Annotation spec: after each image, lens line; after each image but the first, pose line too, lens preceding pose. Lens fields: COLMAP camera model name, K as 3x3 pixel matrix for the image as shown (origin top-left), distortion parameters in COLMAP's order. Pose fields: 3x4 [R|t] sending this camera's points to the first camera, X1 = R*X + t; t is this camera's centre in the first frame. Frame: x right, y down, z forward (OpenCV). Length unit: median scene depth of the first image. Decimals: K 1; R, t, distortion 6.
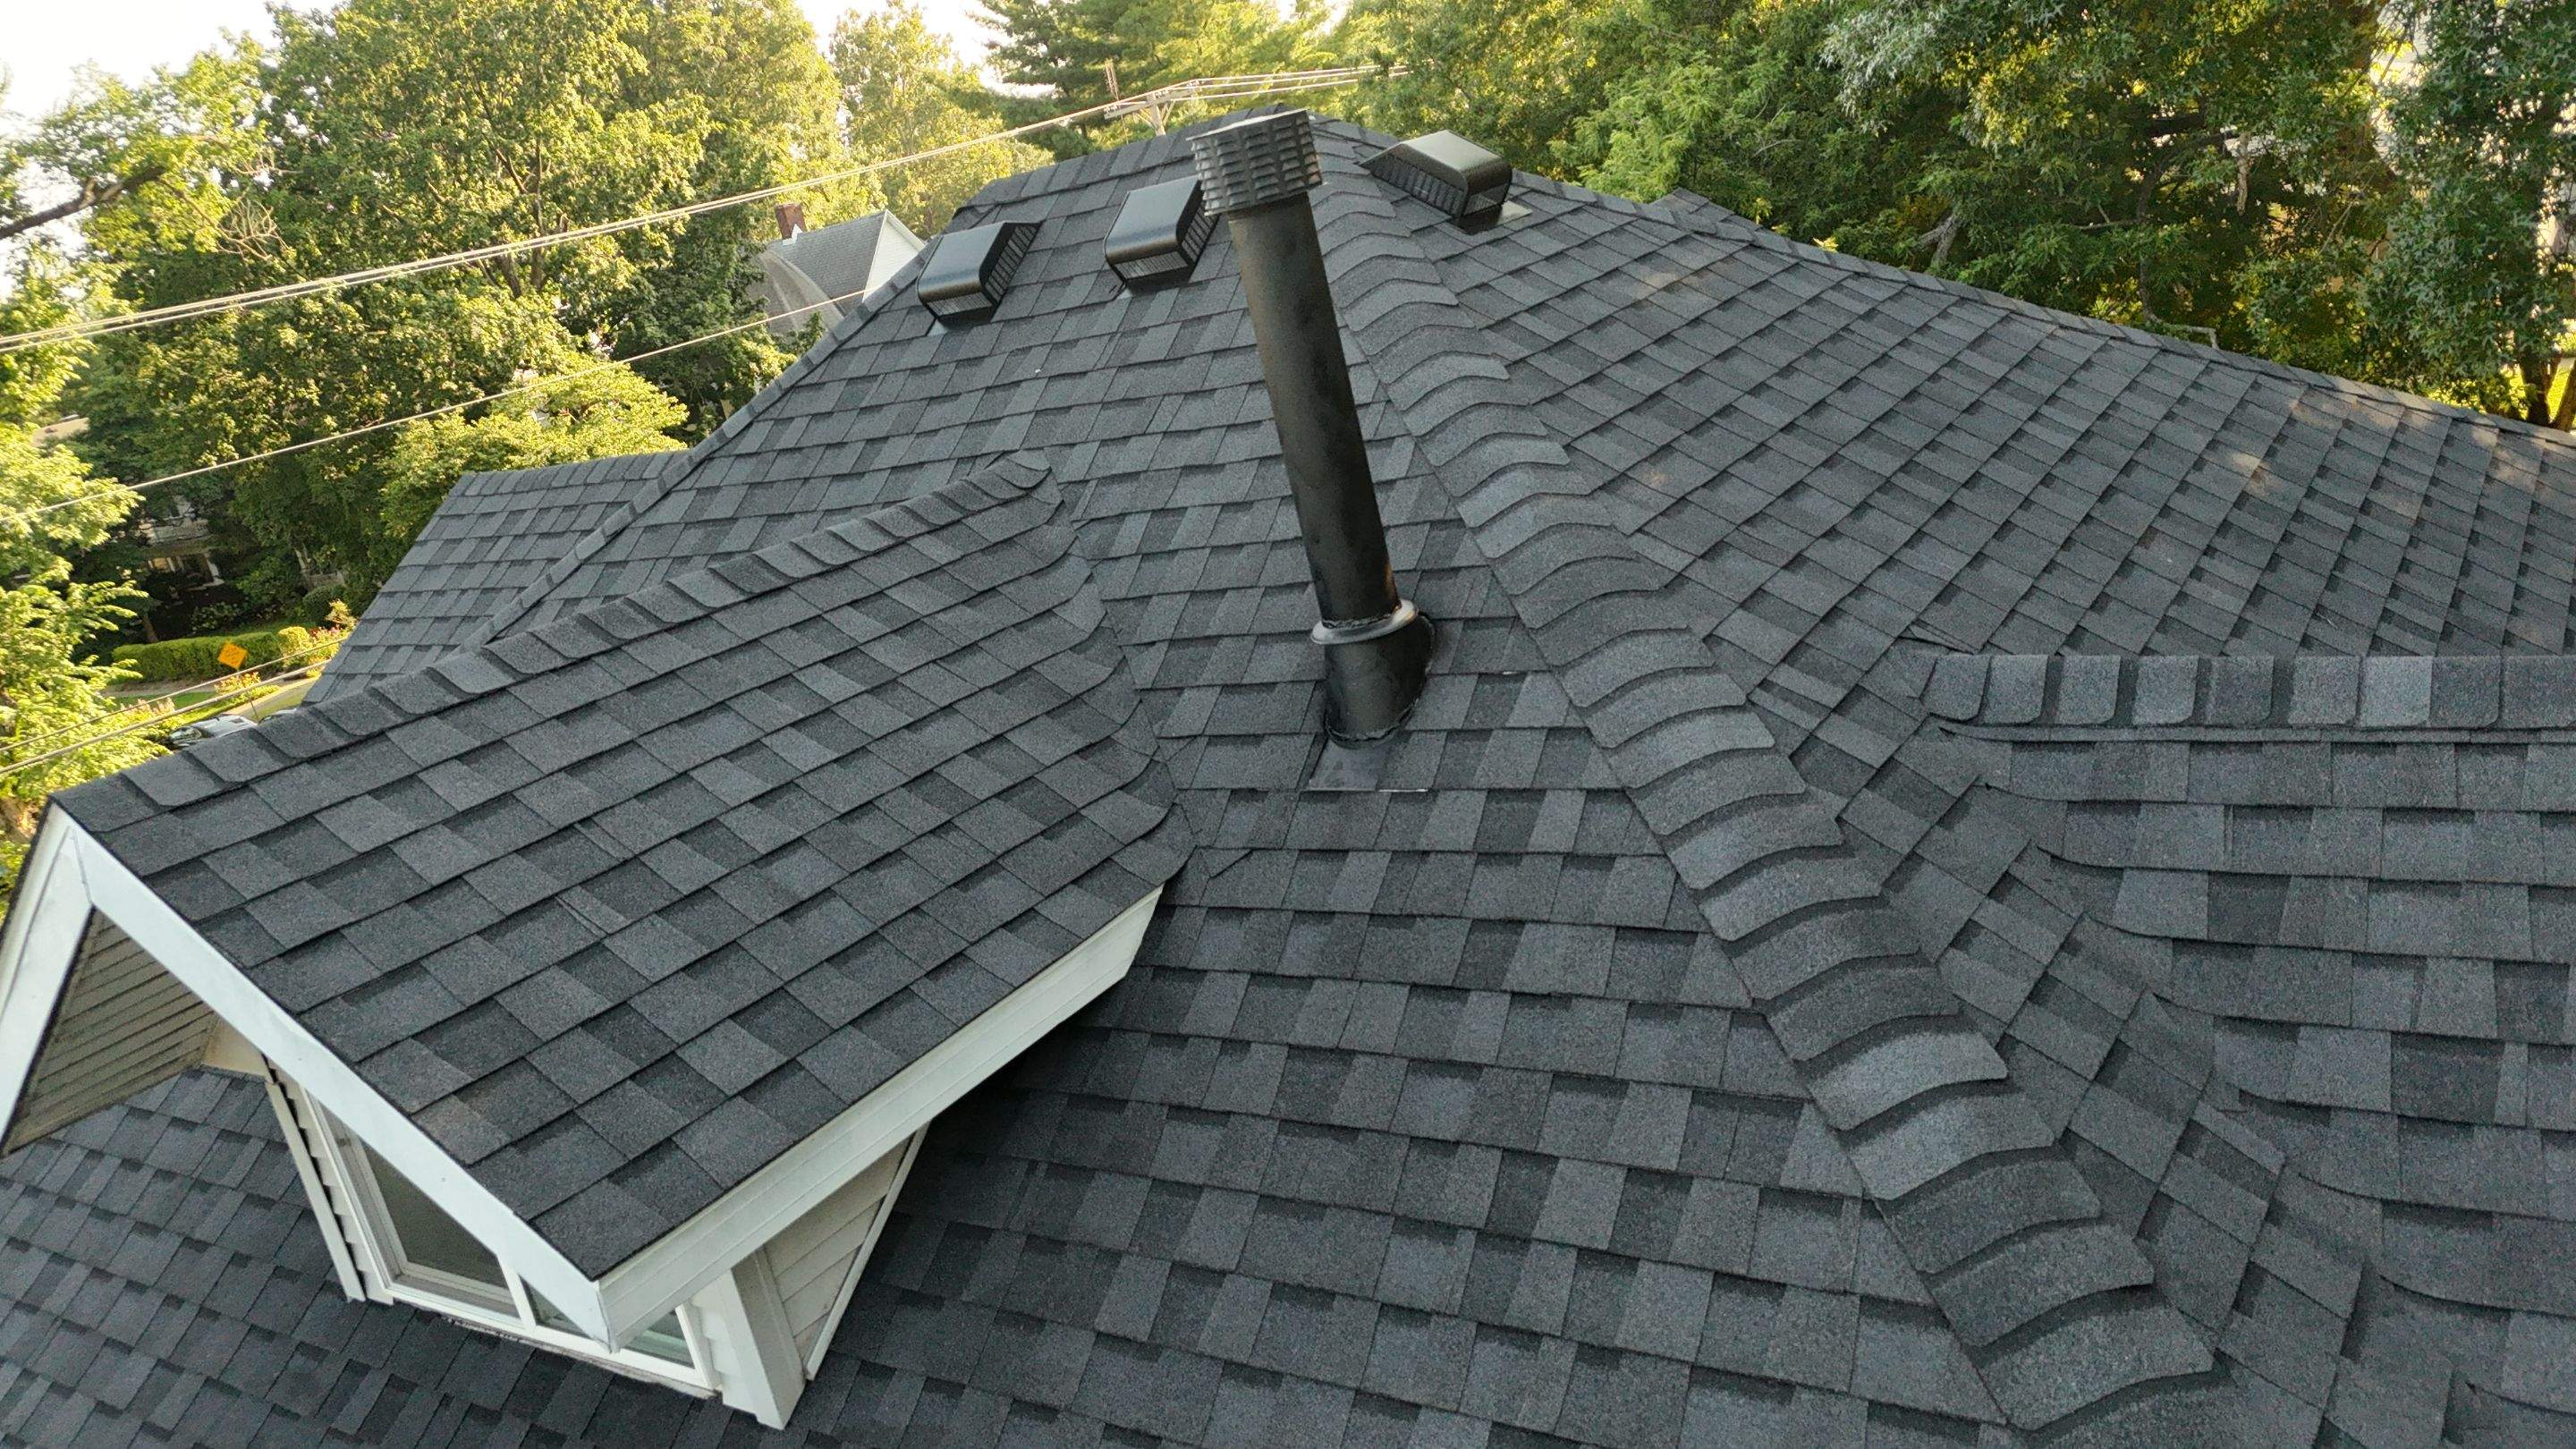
lens RADIAL K [[1885.3, 0, 1298.6], [0, 1885.3, 714.1], [0, 0, 1]] dist [0.080541, -0.092704]
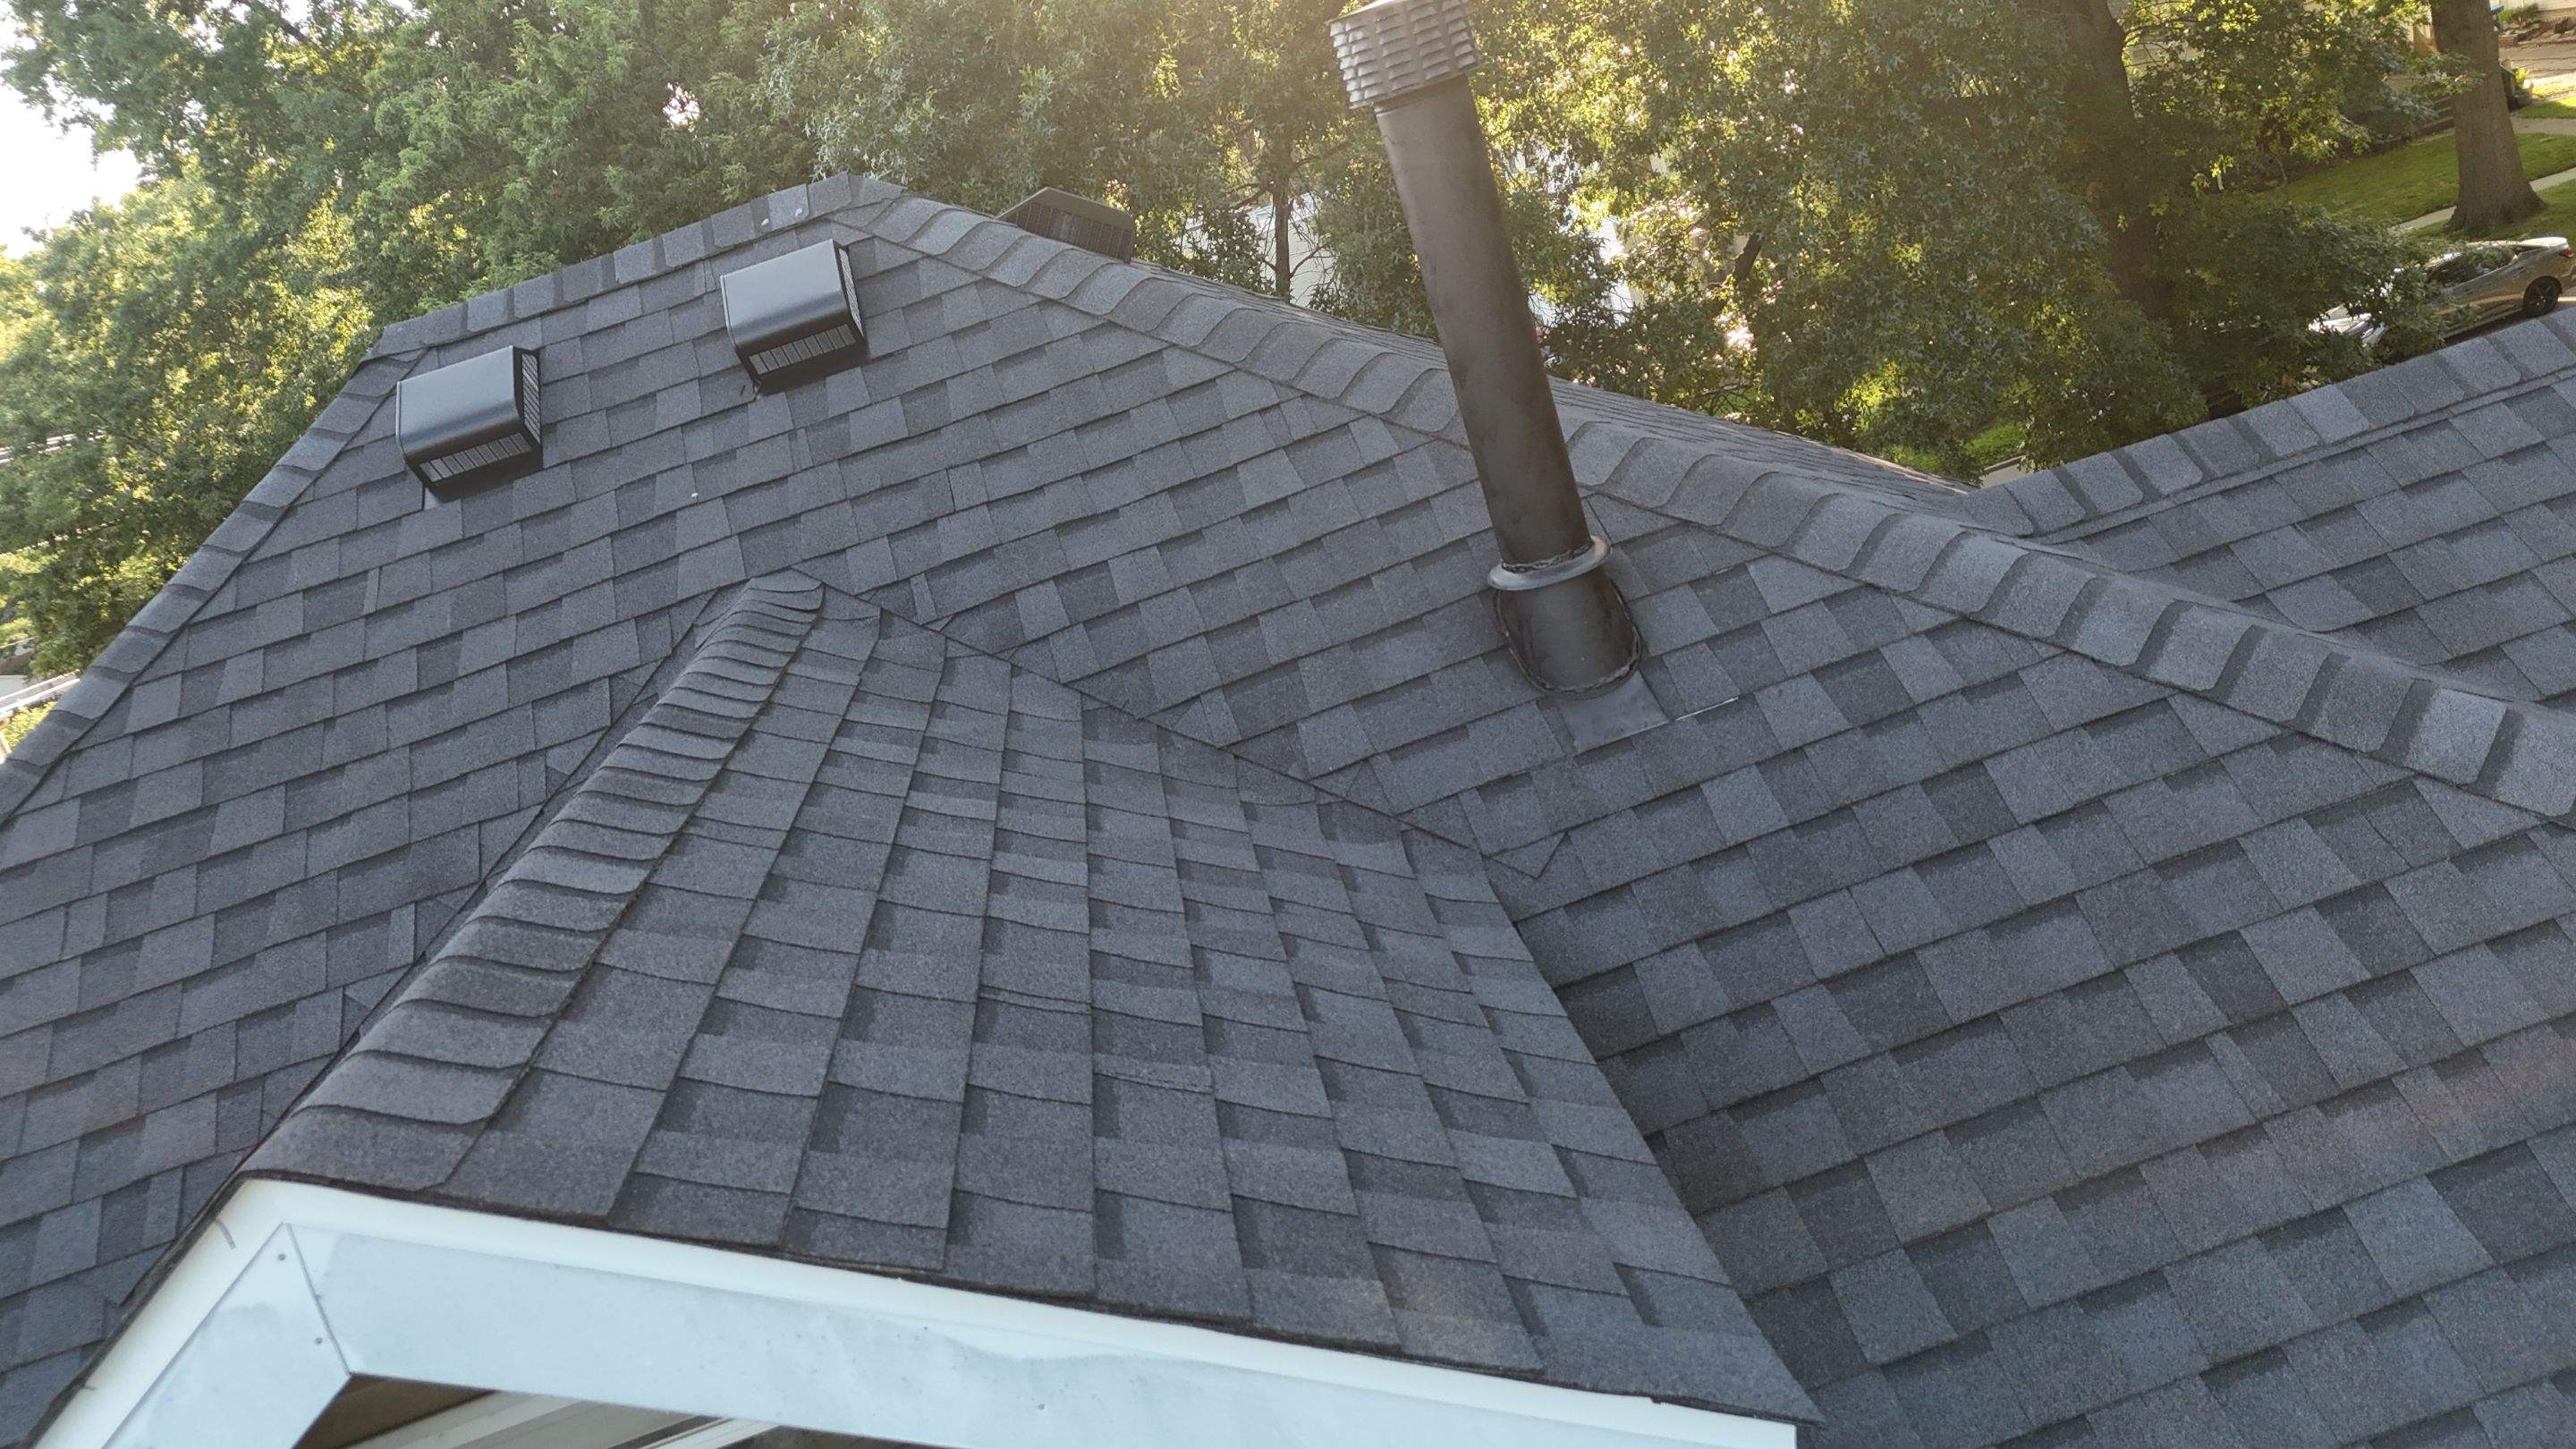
lens RADIAL K [[1885.3, 0, 1298.6], [0, 1885.3, 714.1], [0, 0, 1]] dist [0.080541, -0.092704]
pose [[0.770133, -0.209723, 0.602421, -0.688923], [0.308306, 0.949152, -0.063705, 0.043916], [-0.558429, 0.234791, 0.795632, 0.430419]]
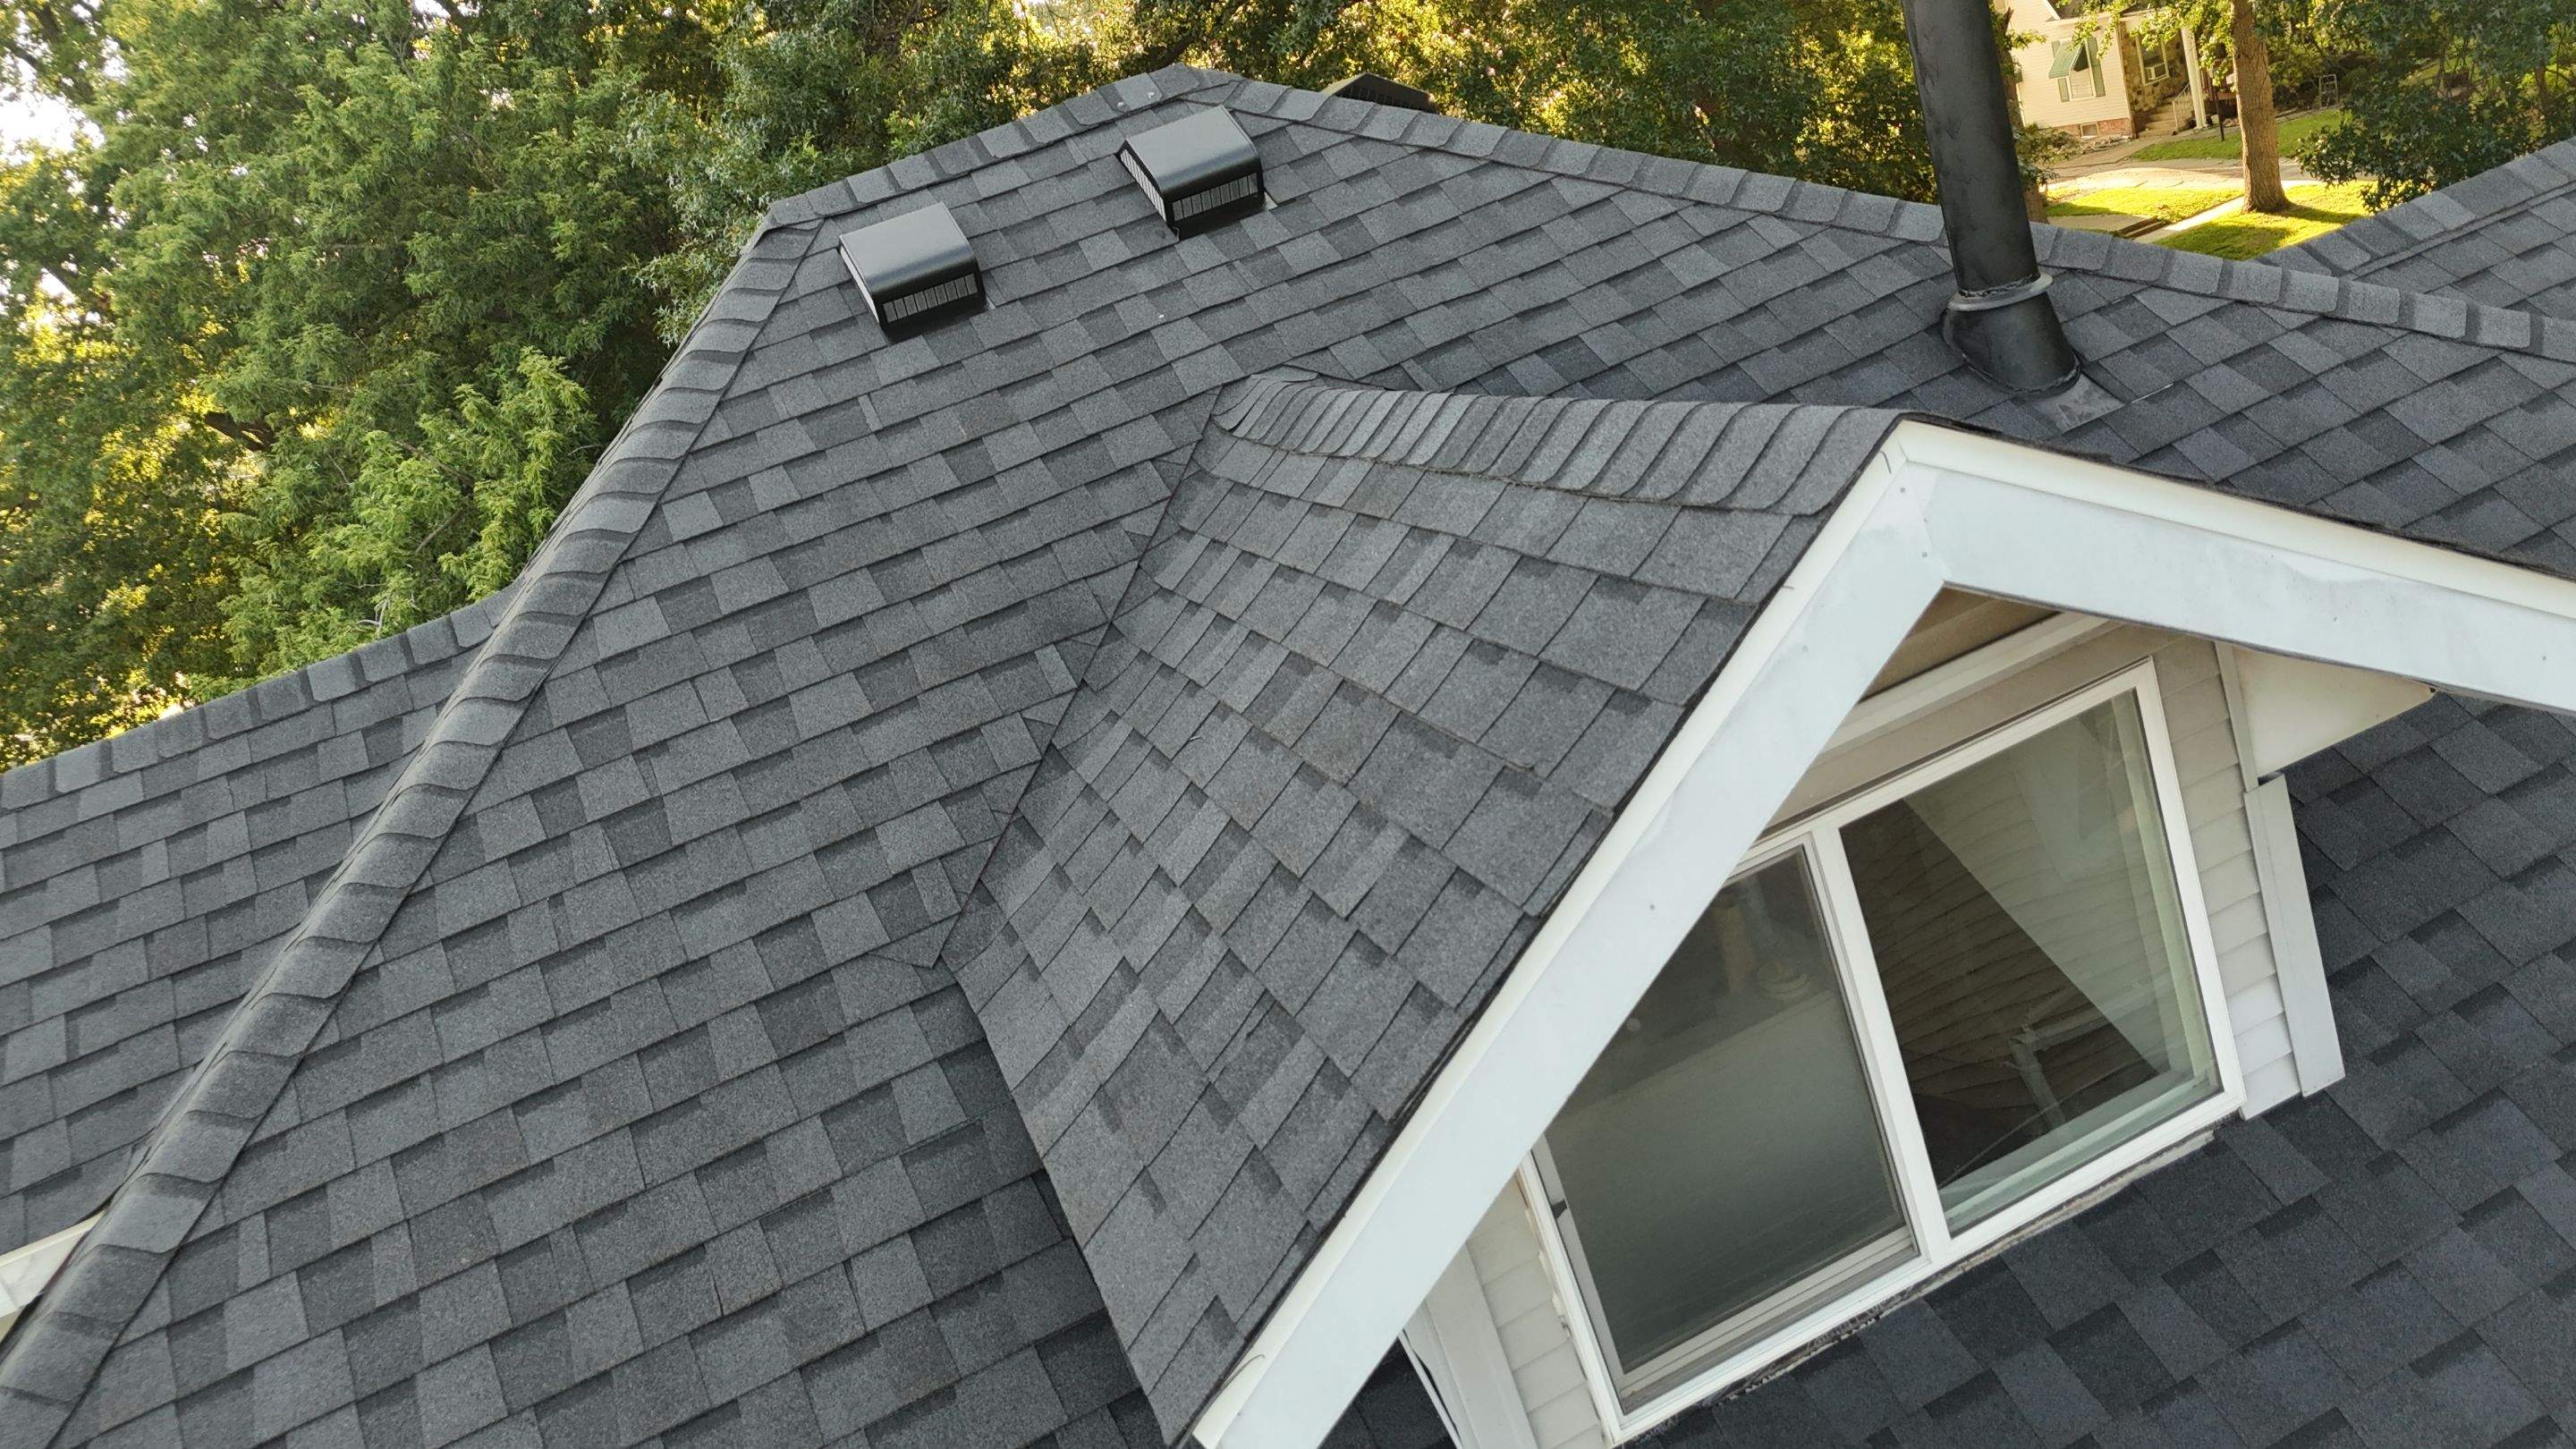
lens RADIAL K [[1888.7, 0, 1301.2], [0, 1888.7, 722.8], [0, 0, 1]] dist [0.082044, -0.083379]
pose [[0.620598, -0.219037, 0.752915, -1.243891], [0.390196, 0.919133, -0.054230, 0.092087], [-0.680151, 0.327440, 0.655880, 0.726093]]
